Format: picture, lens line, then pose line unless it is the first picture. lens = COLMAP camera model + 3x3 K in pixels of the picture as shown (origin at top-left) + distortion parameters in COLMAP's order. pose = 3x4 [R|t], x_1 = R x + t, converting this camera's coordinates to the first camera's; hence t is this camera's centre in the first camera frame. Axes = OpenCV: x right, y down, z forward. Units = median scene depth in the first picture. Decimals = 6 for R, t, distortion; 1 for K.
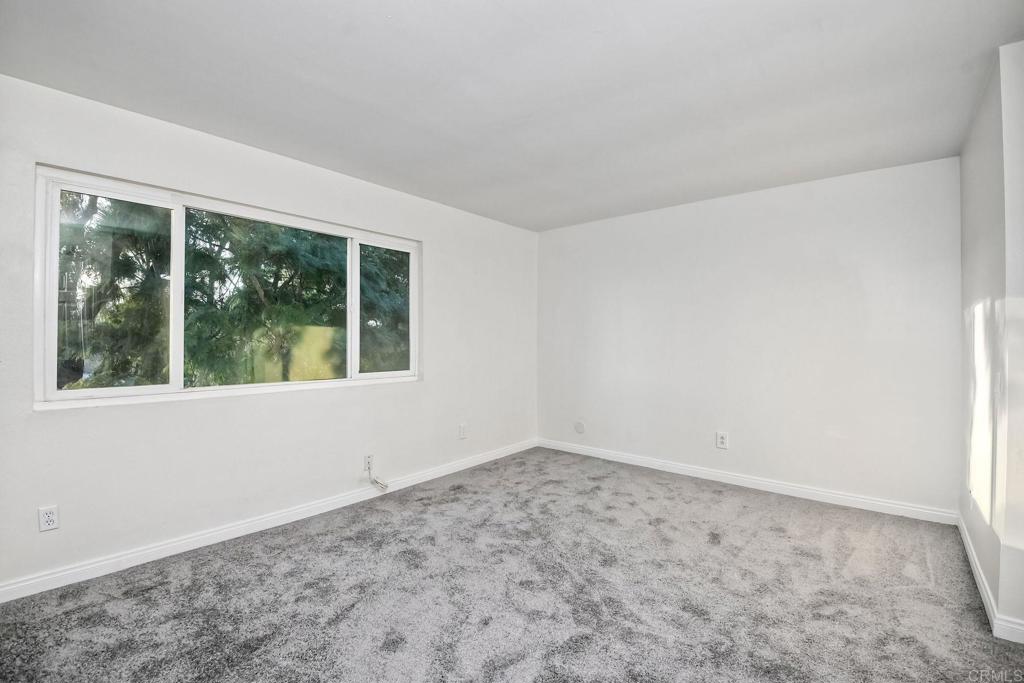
lens RADIAL K [[456.8, 0, 512.0], [0, 456.8, 341.5], [0, 0, 1]] dist [-0.029176, -0.001066]
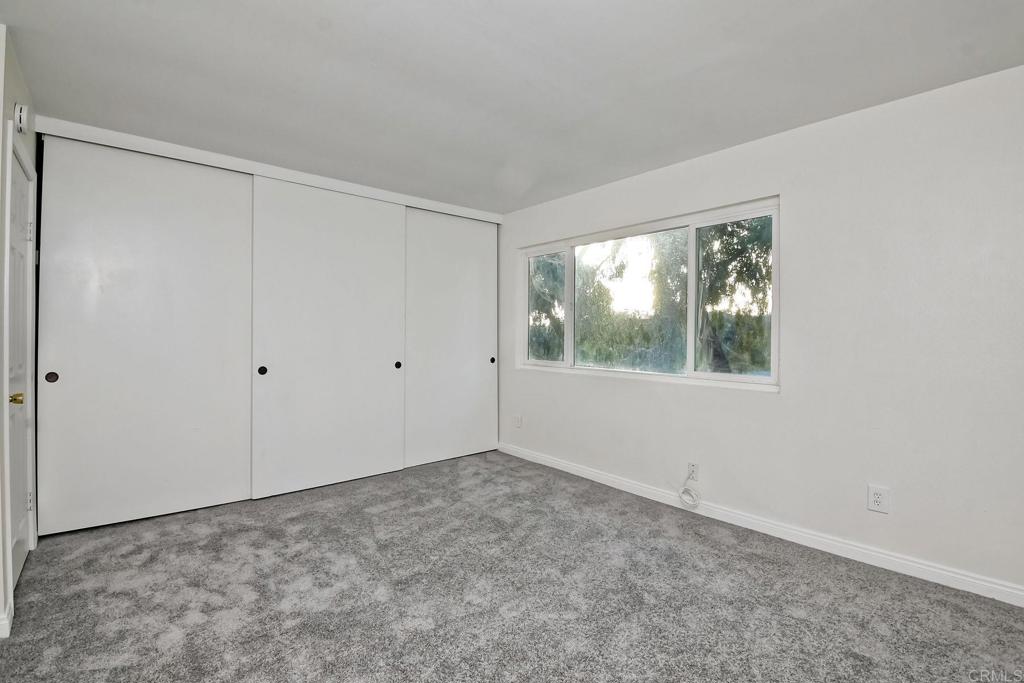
lens RADIAL K [[456.8, 0, 512.0], [0, 456.8, 341.5], [0, 0, 1]] dist [-0.029176, -0.001066]
pose [[-0.172061, 0.004468, -0.985076, 0.576449], [-0.012864, 0.999894, 0.006782, 0.008280], [0.985002, 0.013839, -0.171986, 0.735654]]
